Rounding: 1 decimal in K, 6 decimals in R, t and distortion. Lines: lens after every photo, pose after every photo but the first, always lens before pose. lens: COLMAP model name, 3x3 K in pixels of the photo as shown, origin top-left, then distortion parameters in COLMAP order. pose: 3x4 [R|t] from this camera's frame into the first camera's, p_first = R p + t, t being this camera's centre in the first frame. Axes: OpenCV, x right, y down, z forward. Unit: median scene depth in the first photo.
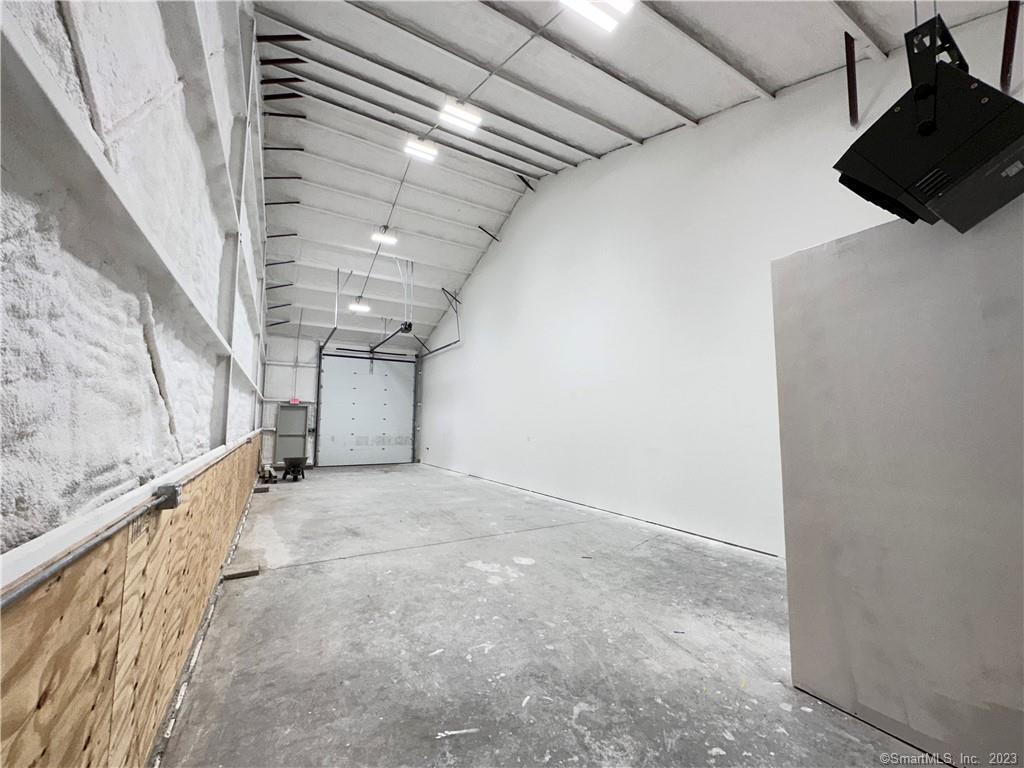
lens RADIAL K [[406.2, 0, 512.0], [0, 406.2, 384.0], [0, 0, 1]] dist [0.000163, 0.000031]
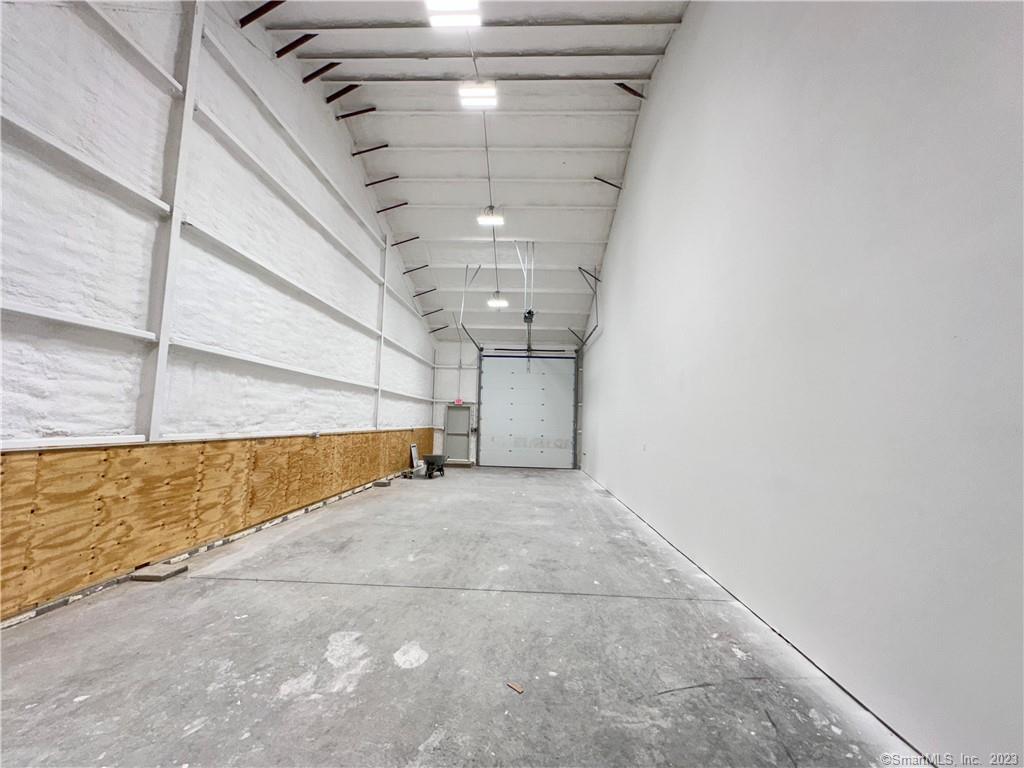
lens RADIAL K [[406.2, 0, 512.0], [0, 406.2, 384.0], [0, 0, 1]] dist [0.000163, 0.000031]
pose [[0.843843, -0.034248, -0.535496, 0.195028], [0.028421, 0.999413, -0.019132, 0.027172], [0.535837, 0.000925, 0.844321, 0.244549]]
